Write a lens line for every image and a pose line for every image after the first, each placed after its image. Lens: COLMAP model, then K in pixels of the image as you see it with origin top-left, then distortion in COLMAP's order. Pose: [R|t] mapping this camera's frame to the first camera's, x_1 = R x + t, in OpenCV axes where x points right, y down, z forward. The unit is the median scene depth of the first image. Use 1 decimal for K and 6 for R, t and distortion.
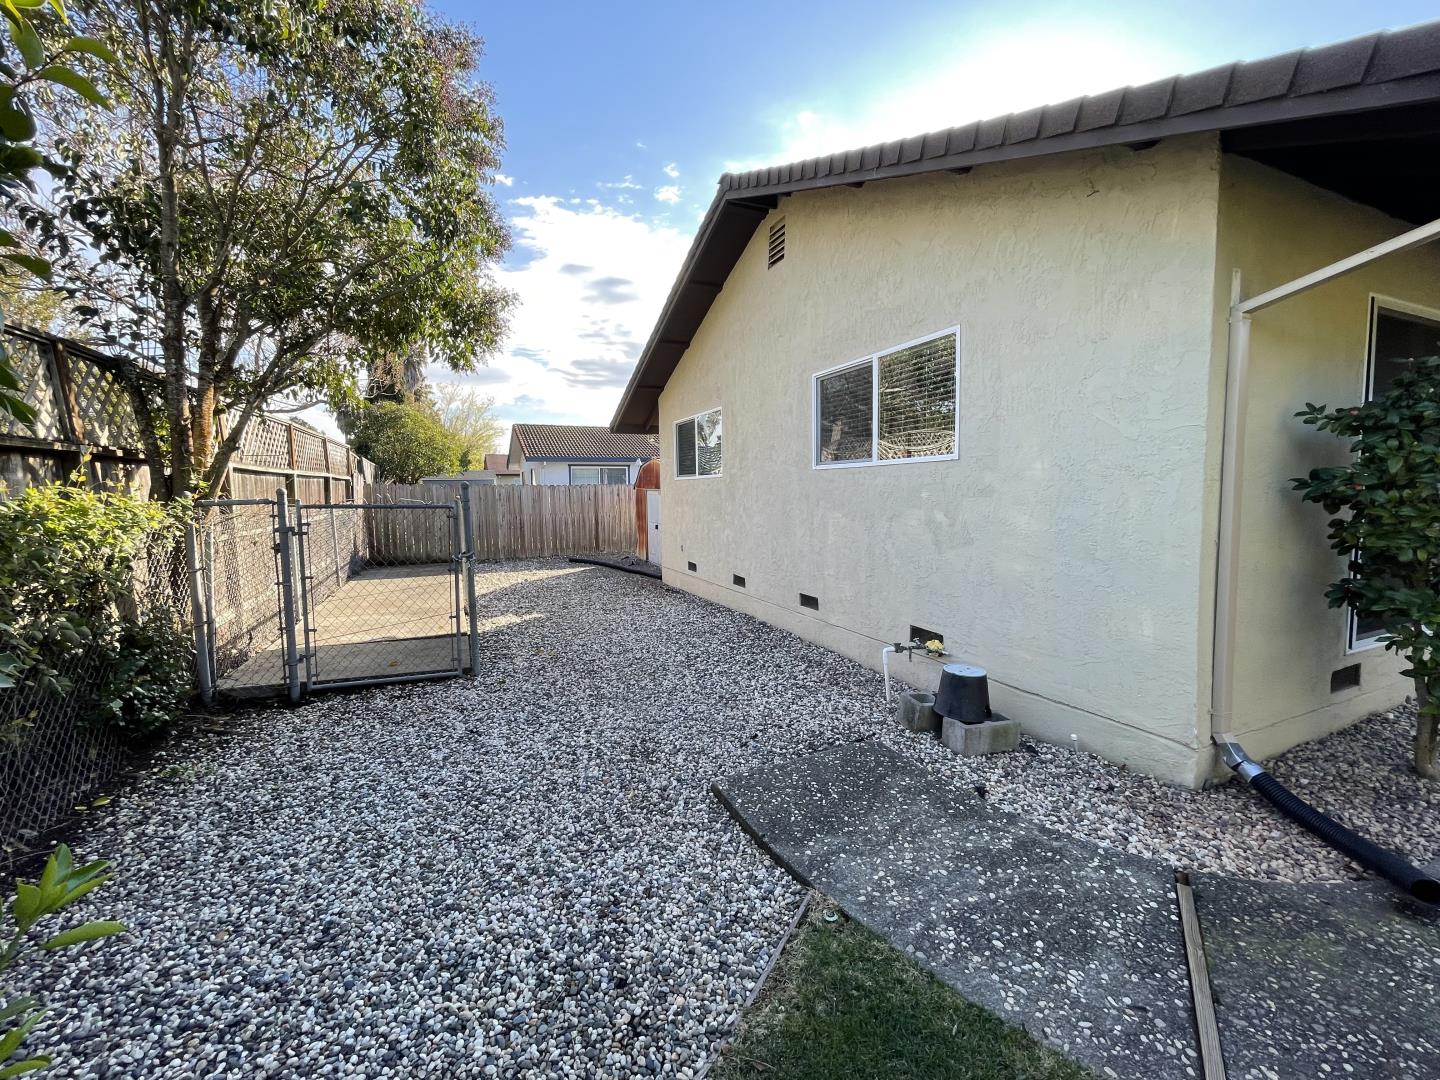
lens RADIAL K [[593.6, 0, 716.1], [0, 593.6, 539.6], [0, 0, 1]] dist [0.000123, -0.001182]
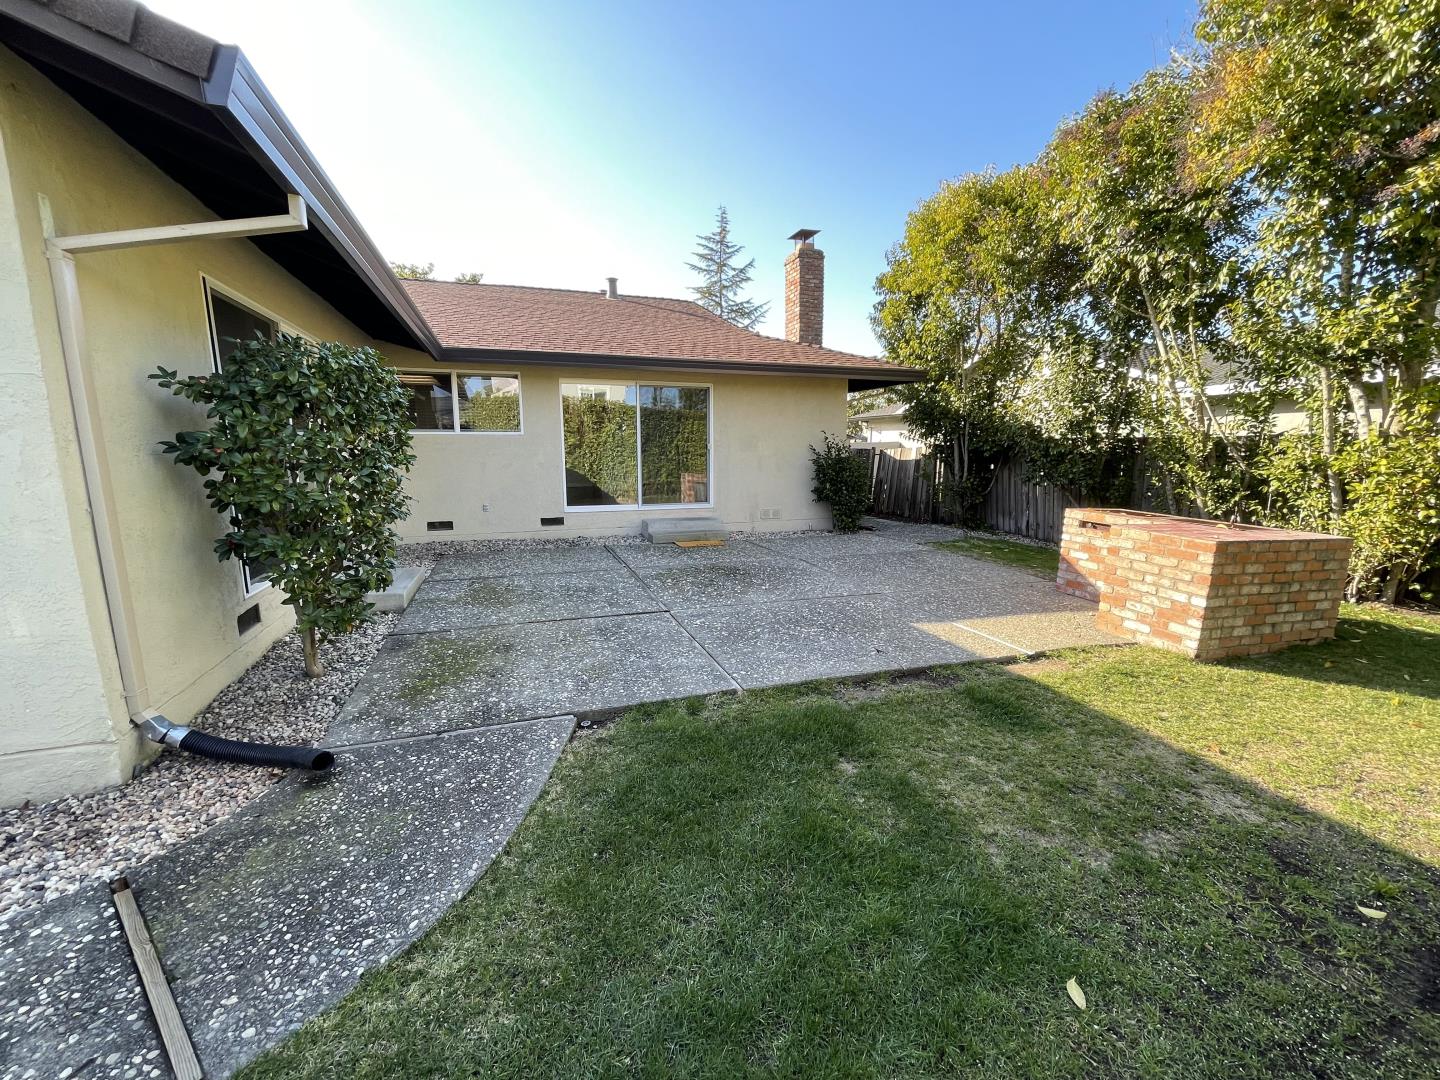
lens RADIAL K [[593.6, 0, 713.8], [0, 593.6, 542.7], [0, 0, 1]] dist [0.000123, -0.001182]
pose [[0.088269, -0.146182, 0.985312, 0.042428], [0.086040, 0.986595, 0.138665, 0.007771], [-0.992374, 0.072536, 0.099664, -0.017892]]
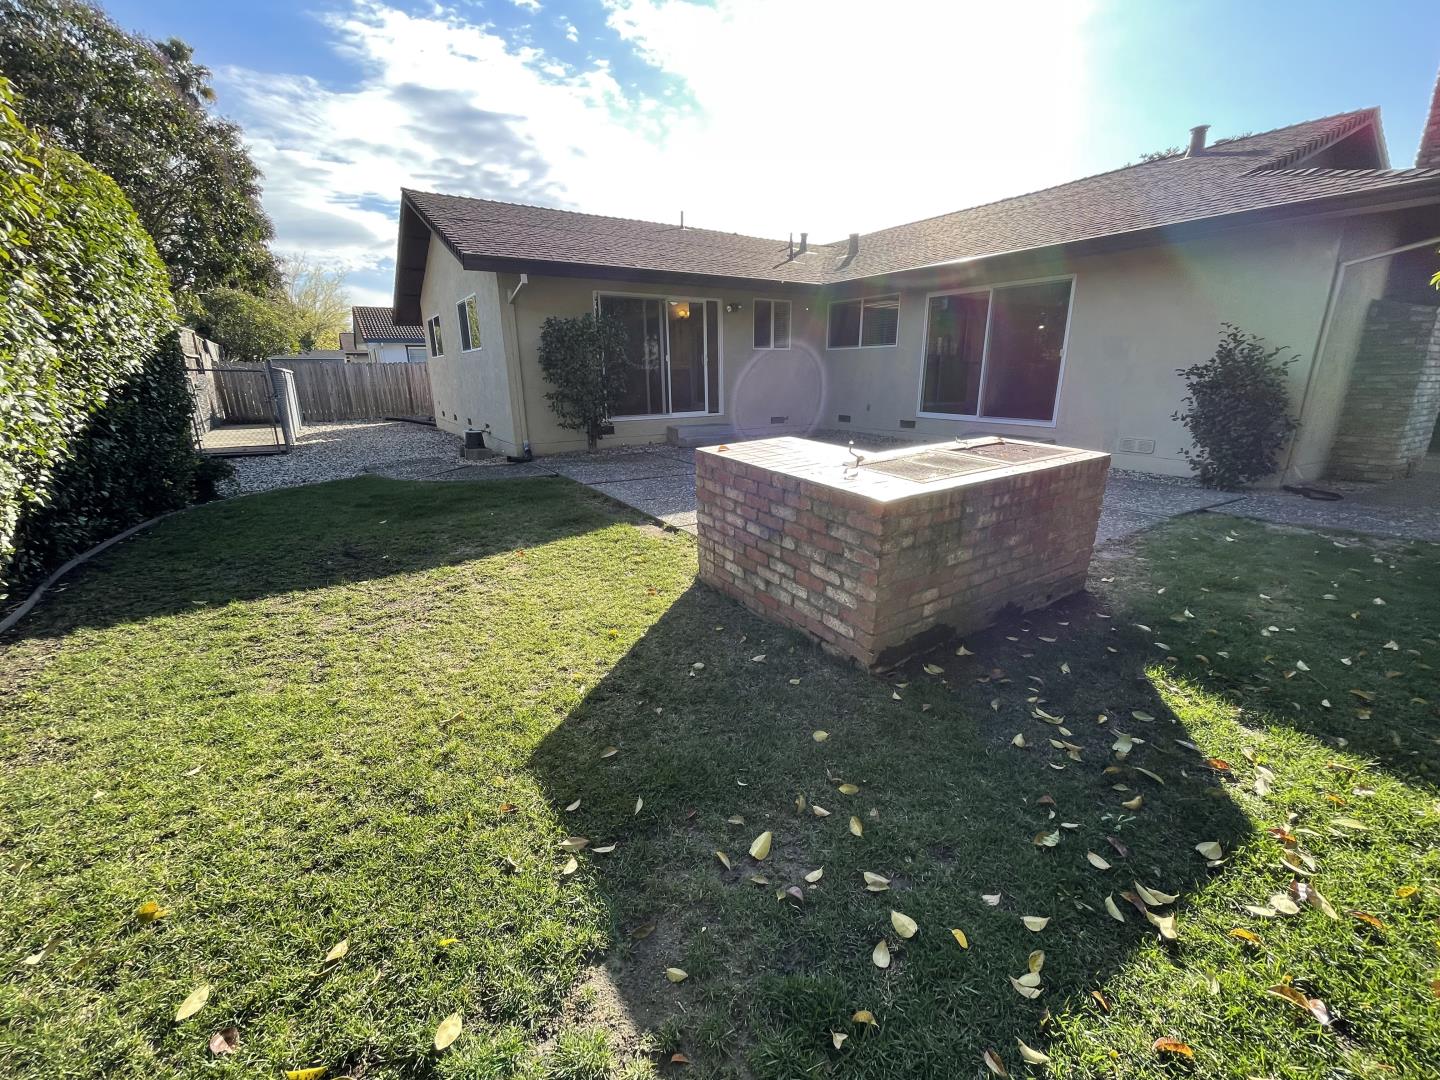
lens RADIAL K [[593.6, 0, 715.0], [0, 593.6, 538.2], [0, 0, 1]] dist [0.000123, -0.001182]
pose [[0.988352, -0.038962, 0.147114, 1.439002], [0.010576, 0.981920, 0.189002, 0.259852], [-0.151818, -0.185244, 0.970894, -2.480710]]
